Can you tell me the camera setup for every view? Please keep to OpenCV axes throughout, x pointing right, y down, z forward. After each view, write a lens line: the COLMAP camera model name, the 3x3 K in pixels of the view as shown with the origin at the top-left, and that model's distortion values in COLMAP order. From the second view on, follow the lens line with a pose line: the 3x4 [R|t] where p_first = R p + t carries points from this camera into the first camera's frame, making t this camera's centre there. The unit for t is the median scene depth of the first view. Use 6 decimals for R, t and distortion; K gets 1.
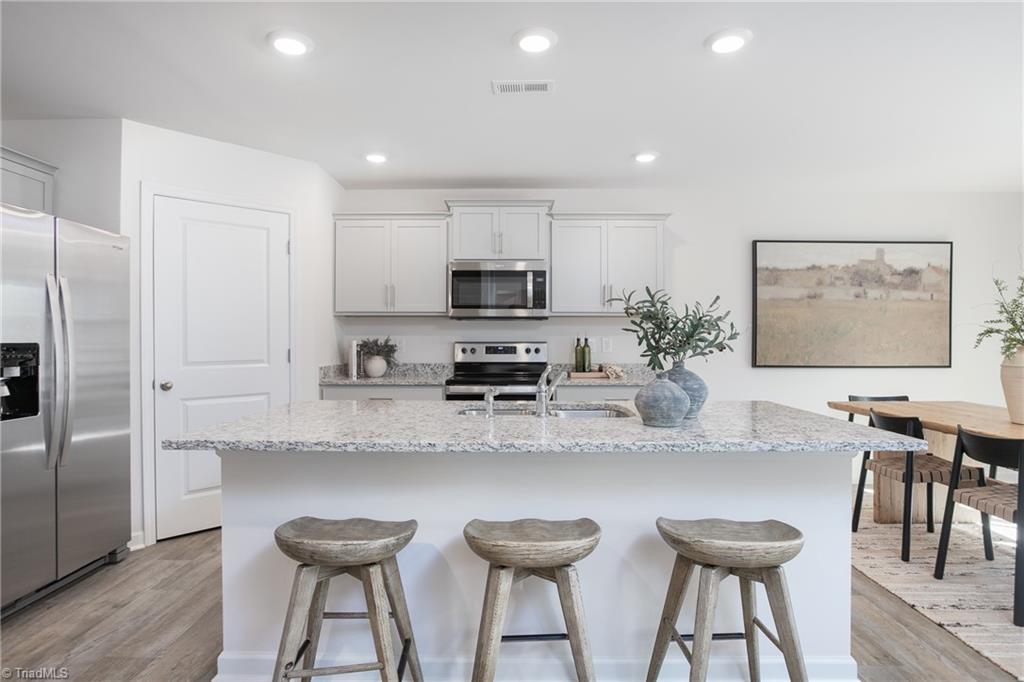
lens RADIAL K [[575.5, 0, 512.0], [0, 575.5, 341.0], [0, 0, 1]] dist [-0.024177, 0.001072]
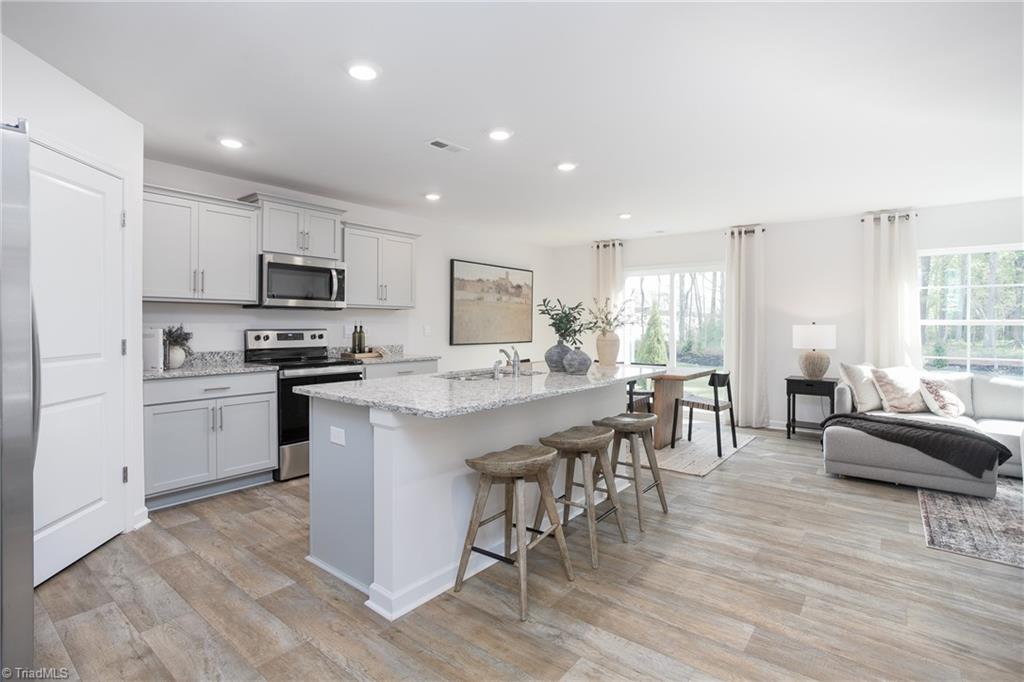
lens RADIAL K [[512.8, 0, 514.1], [0, 512.8, 315.8], [0, 0, 1]] dist [0.001133, 0.000644]
pose [[0.618913, 0.014093, 0.785333, -0.532240], [0.000504, 0.999832, -0.018339, -0.005946], [-0.785459, 0.011746, 0.618802, 0.061414]]
